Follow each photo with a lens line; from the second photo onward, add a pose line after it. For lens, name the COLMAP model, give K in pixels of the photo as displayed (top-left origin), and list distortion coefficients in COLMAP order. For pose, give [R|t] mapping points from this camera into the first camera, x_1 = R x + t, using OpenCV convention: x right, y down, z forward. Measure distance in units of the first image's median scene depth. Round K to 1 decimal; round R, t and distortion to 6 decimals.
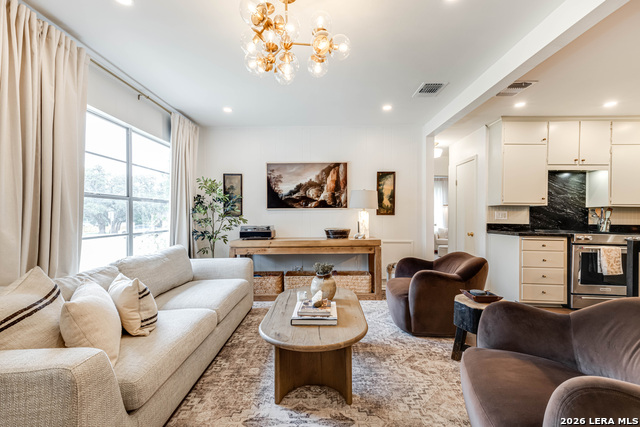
lens RADIAL K [[283.7, 0, 318.5], [0, 283.7, 217.1], [0, 0, 1]] dist [0.022276, -0.000470]
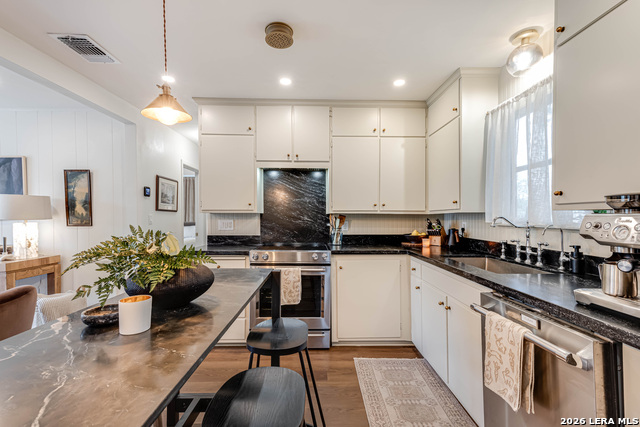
lens RADIAL K [[282.7, 0, 320.1], [0, 282.7, 216.8], [0, 0, 1]] dist [0.025578, -0.000012]
pose [[0.999154, -0.012049, 0.039333, 0.872448], [0.012030, 0.999927, 0.000721, -0.026014], [-0.039339, -0.000248, 0.999226, 0.205211]]
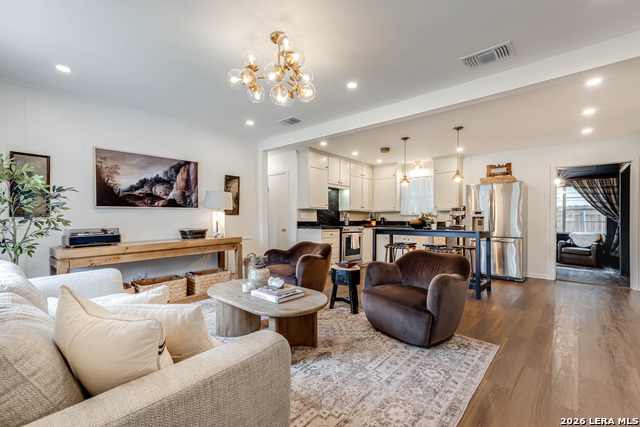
lens RADIAL K [[286.8, 0, 318.2], [0, 286.8, 216.8], [0, 0, 1]] dist [0.021714, -0.000216]
pose [[0.647948, -0.001884, 0.761682, -0.402543], [0.004026, 0.999991, -0.000952, 0.002093], [-0.761674, 0.003684, 0.647950, 0.024821]]
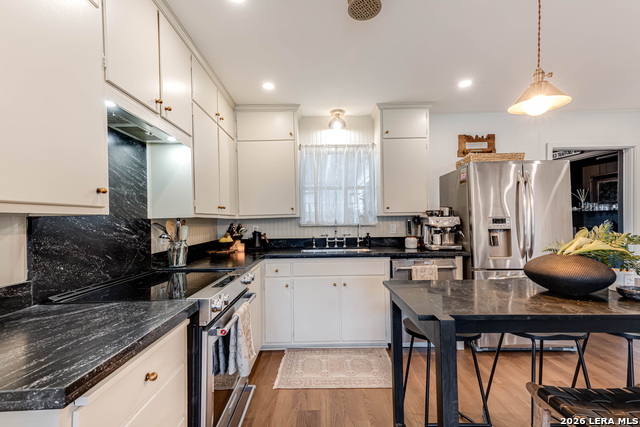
lens RADIAL K [[282.7, 0, 320.1], [0, 282.7, 216.8], [0, 0, 1]] dist [0.025578, -0.000012]
pose [[-0.027451, -0.002166, 0.999621, 0.452830], [0.016724, 0.999857, 0.002626, -0.032448], [-0.999483, 0.016790, -0.027411, 0.730100]]
